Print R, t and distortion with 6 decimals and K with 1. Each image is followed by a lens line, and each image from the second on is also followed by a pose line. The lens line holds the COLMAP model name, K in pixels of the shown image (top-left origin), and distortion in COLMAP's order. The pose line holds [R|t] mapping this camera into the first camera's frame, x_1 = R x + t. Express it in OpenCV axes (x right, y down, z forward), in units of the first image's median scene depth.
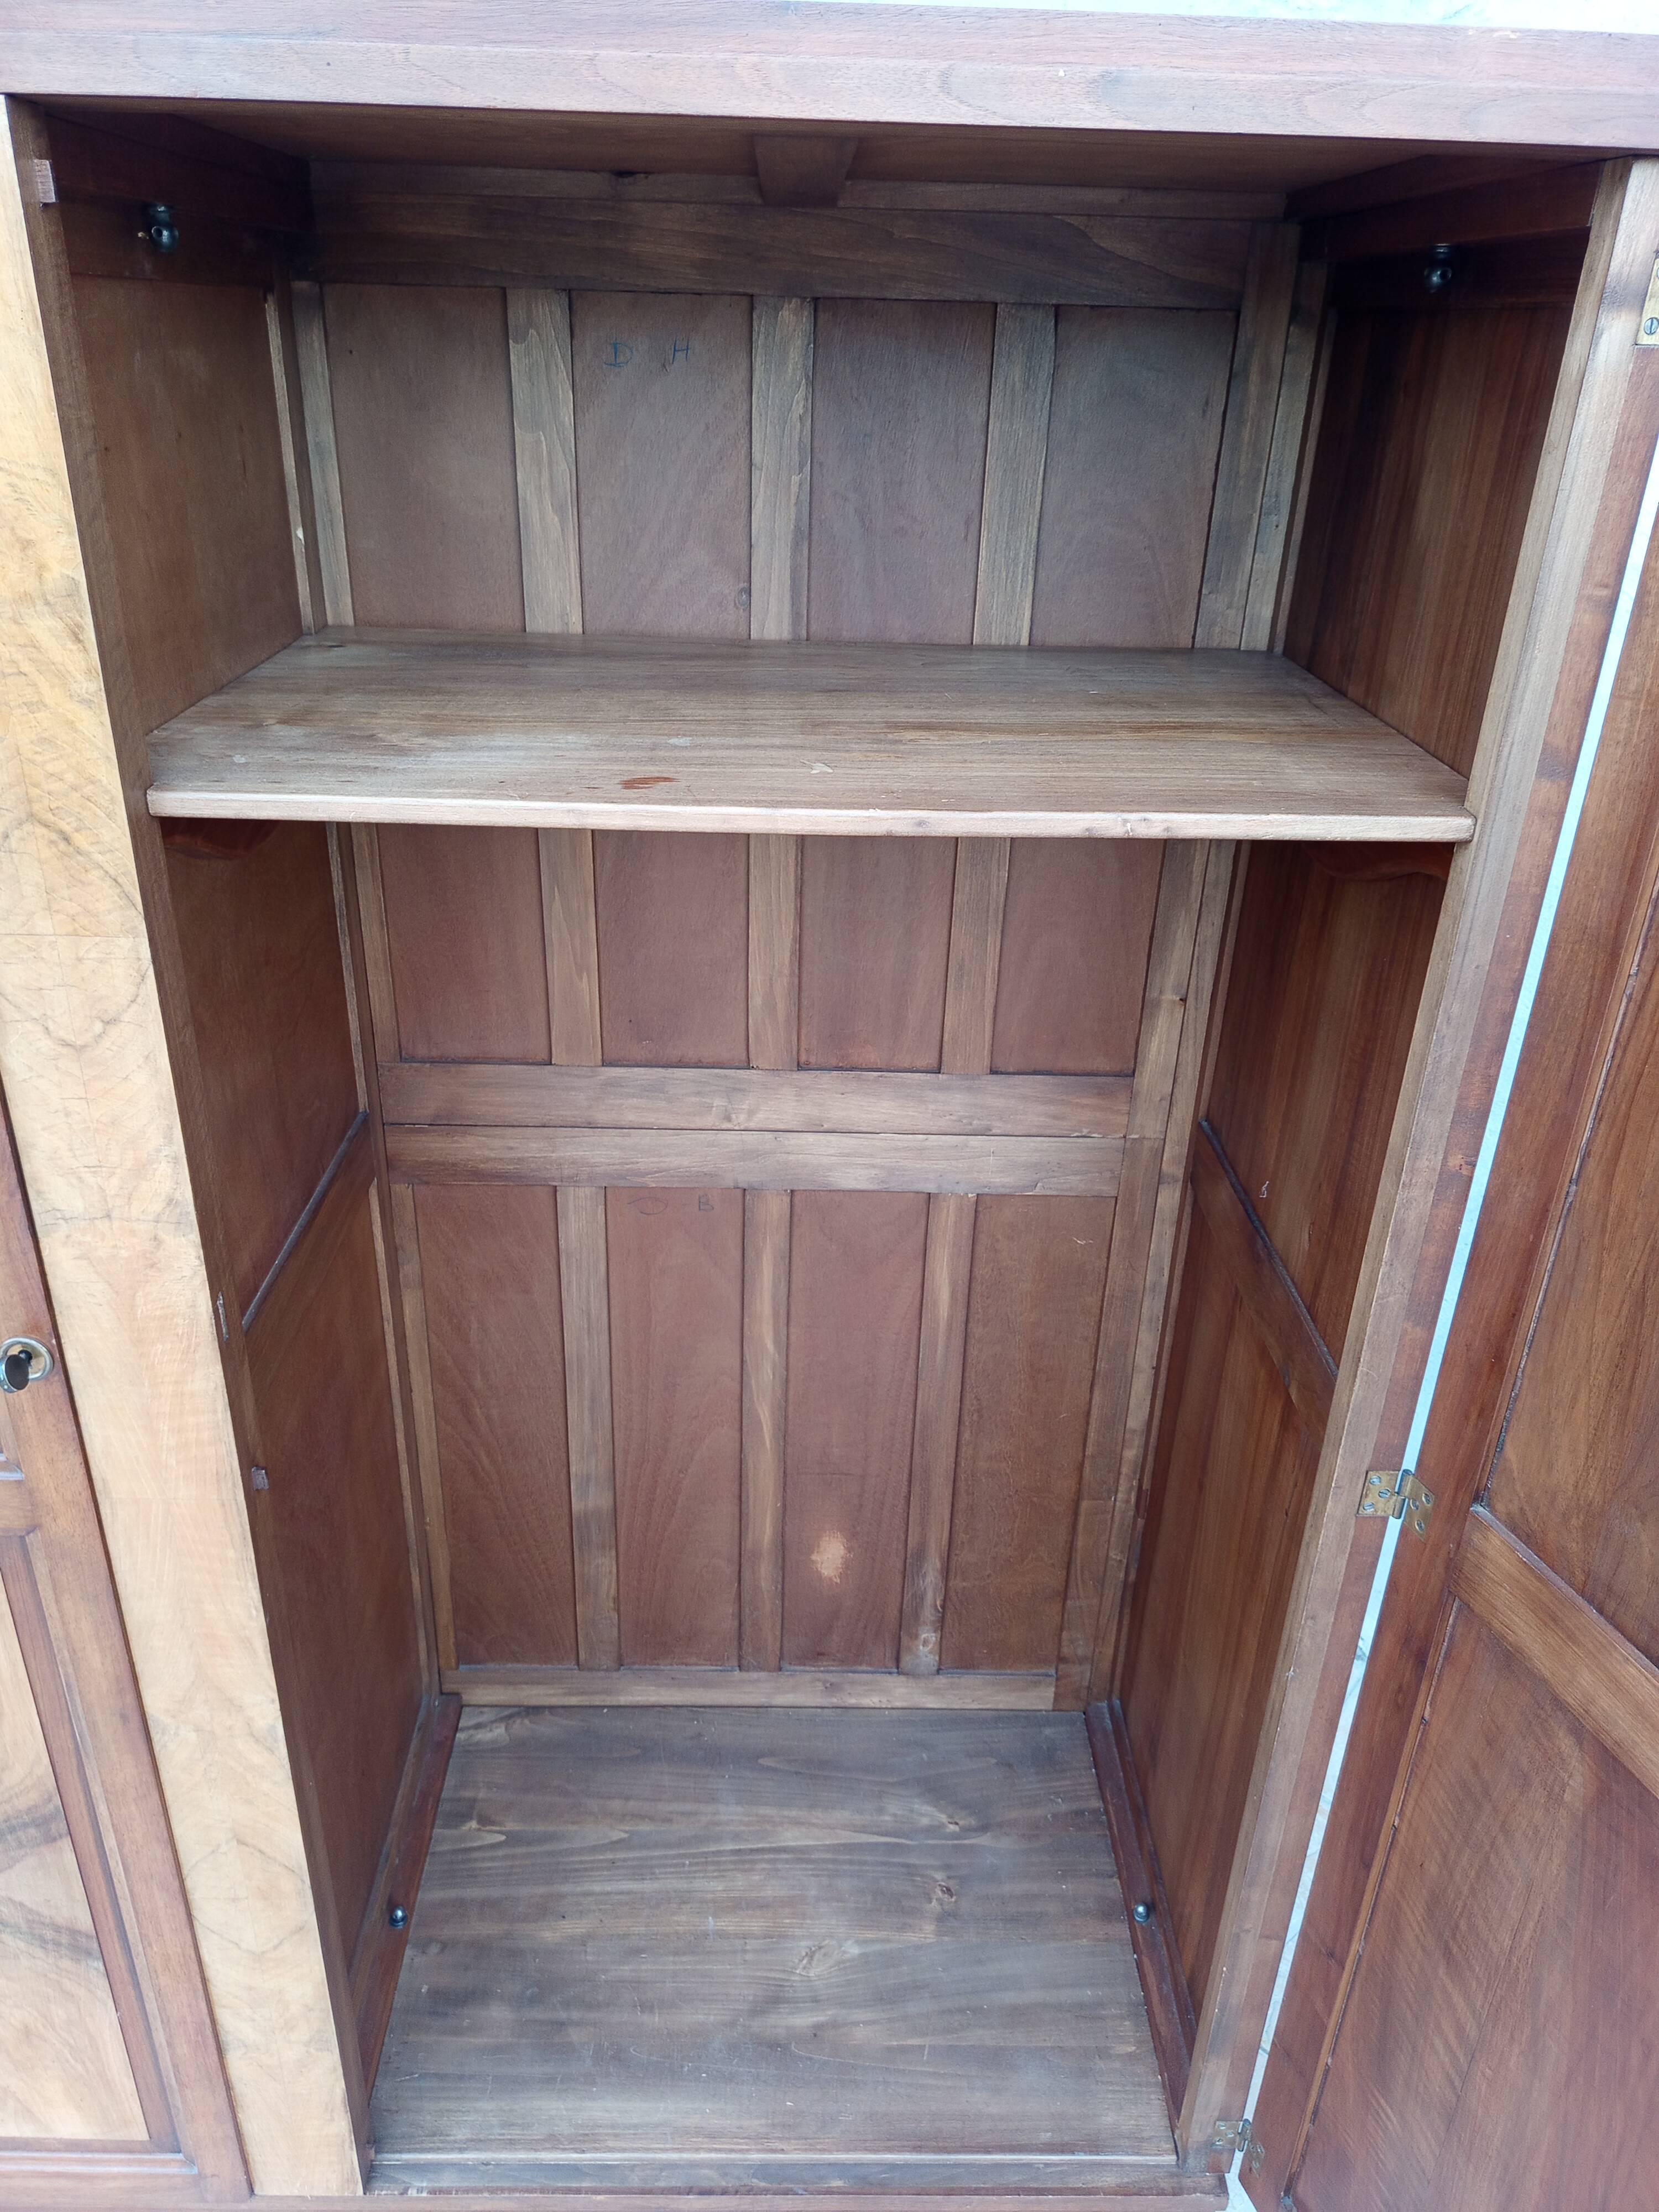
lens RADIAL K [[1652.3, 0, 830.2], [0, 1652.3, 1113.8], [0, 0, 1]] dist [0.064863, -0.061365]
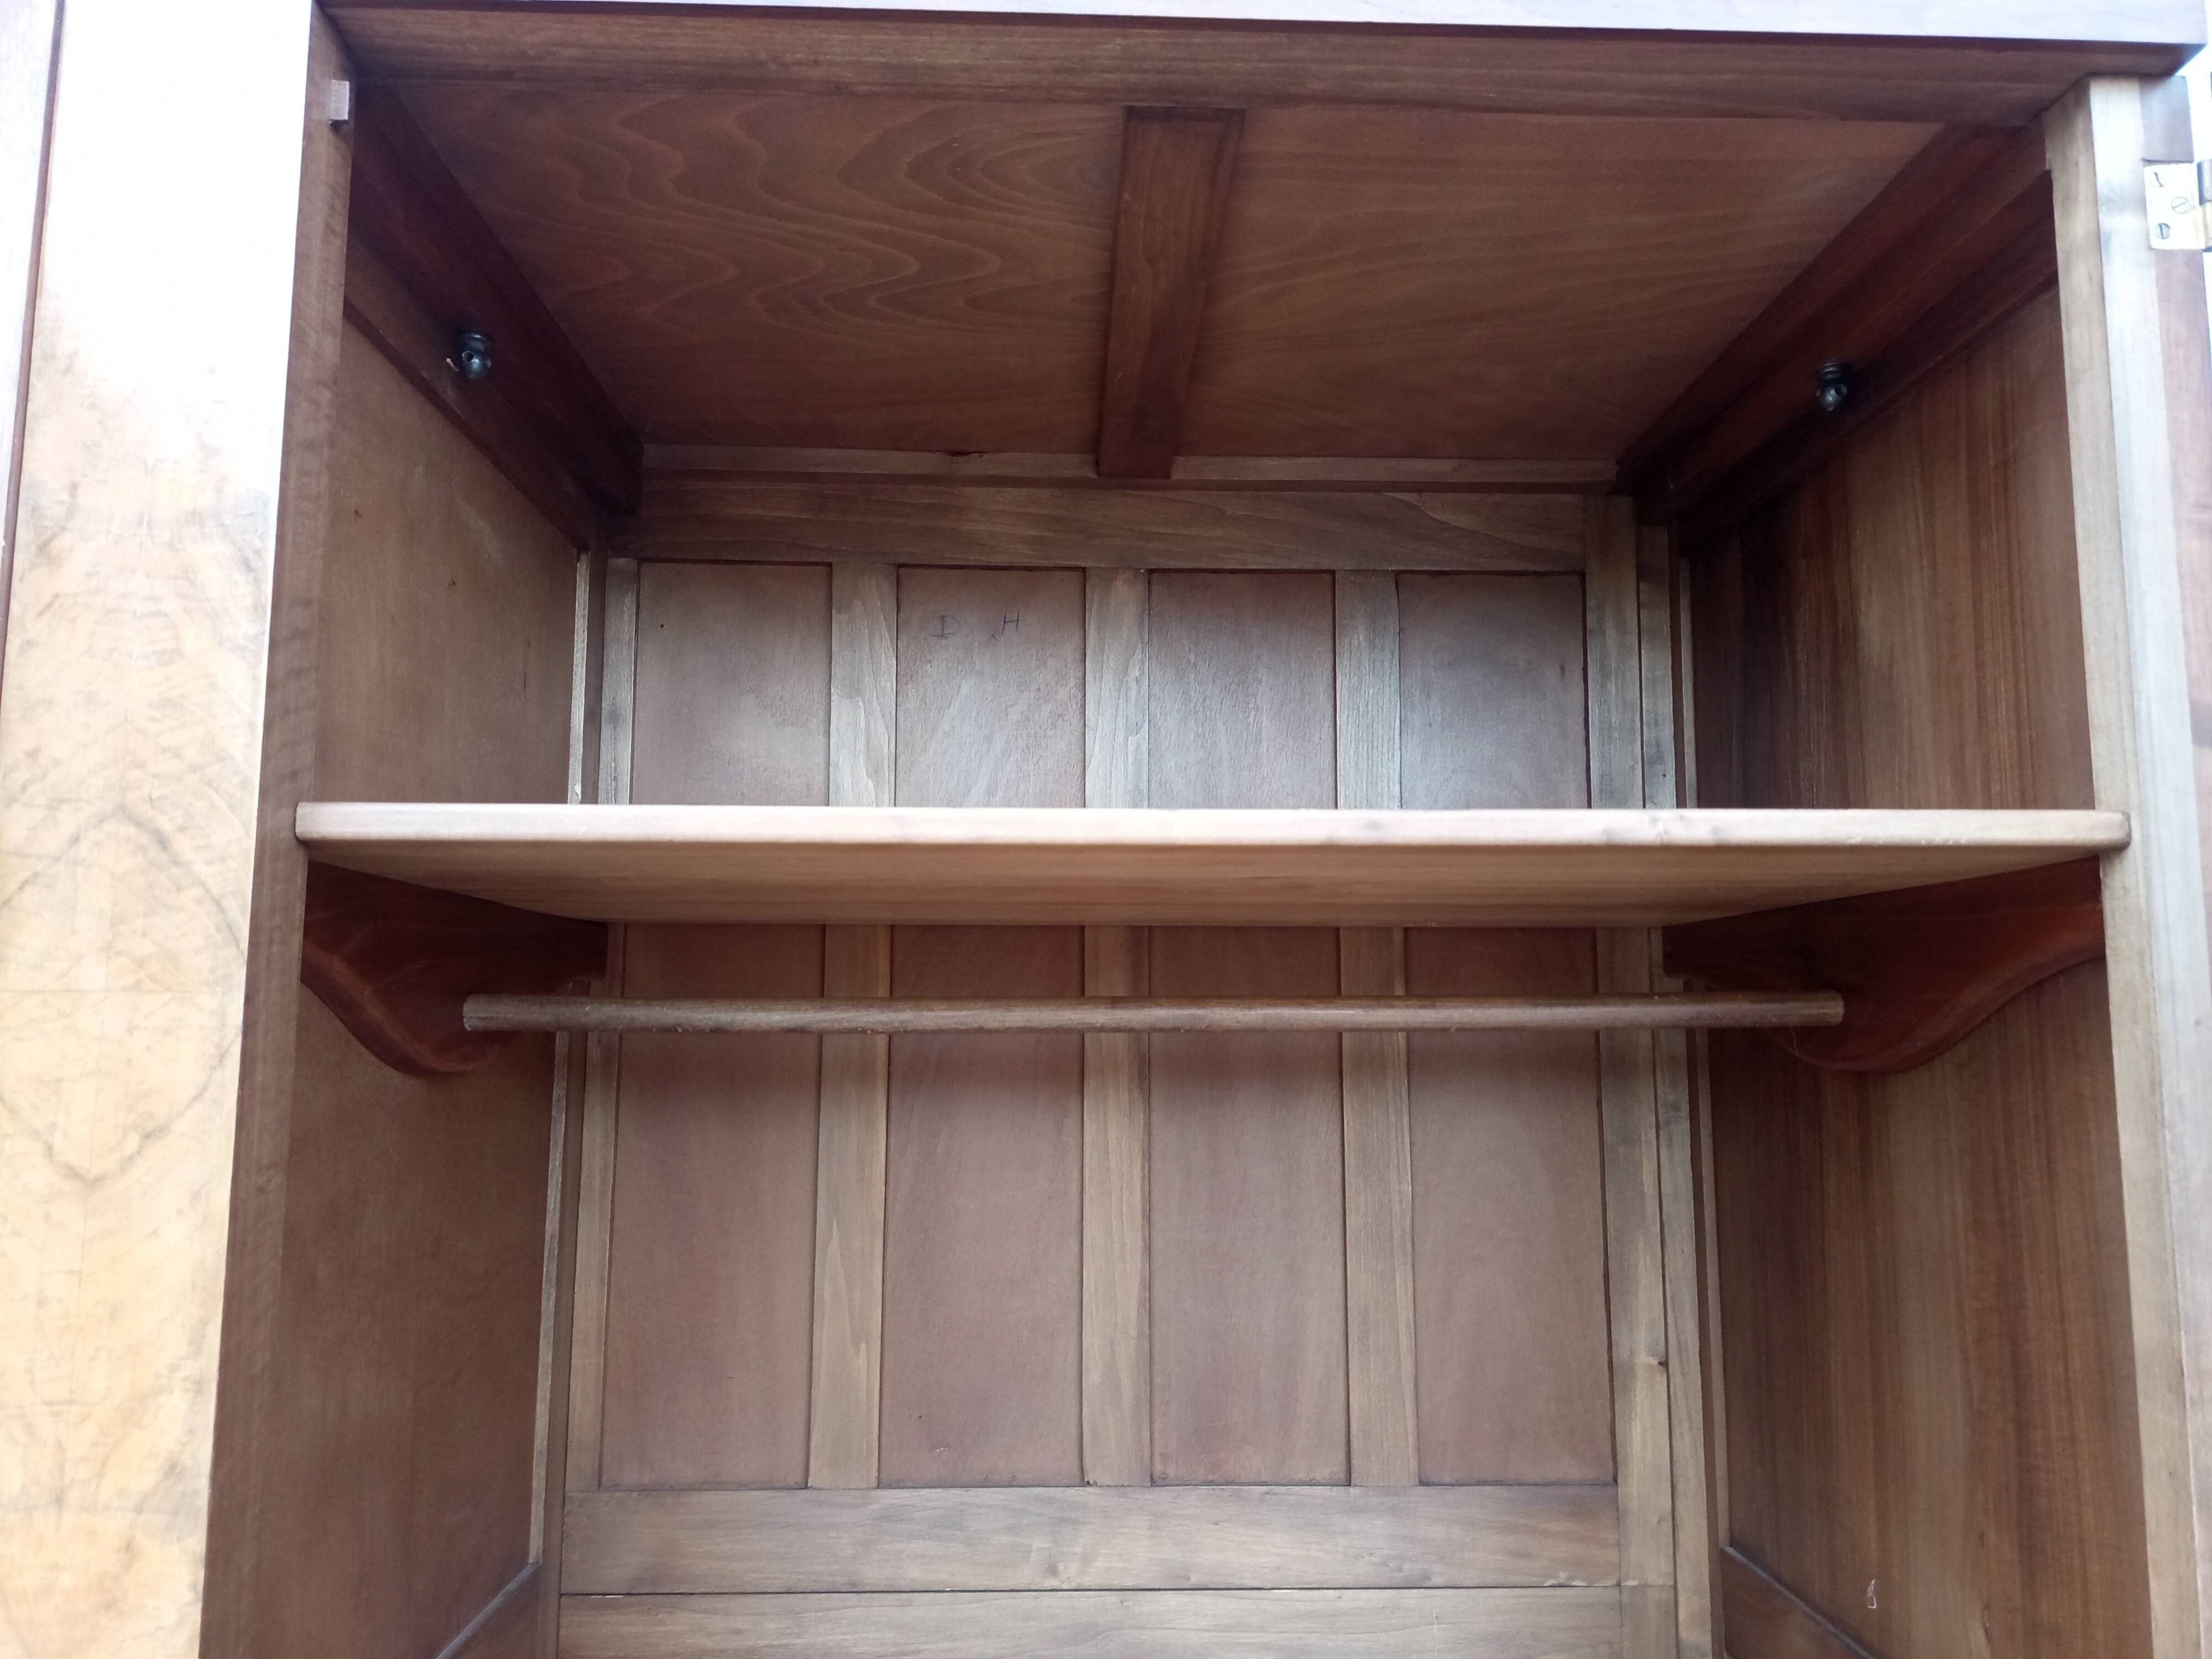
lens RADIAL K [[1652.3, 0, 1123.9], [0, 1652.3, 713.1], [0, 0, 1]] dist [0.064863, -0.061365]
pose [[0.999558, -0.024702, 0.016528, -0.041468], [0.029719, 0.824636, -0.564882, 0.125997], [0.000324, 0.565124, 0.825006, 0.248438]]
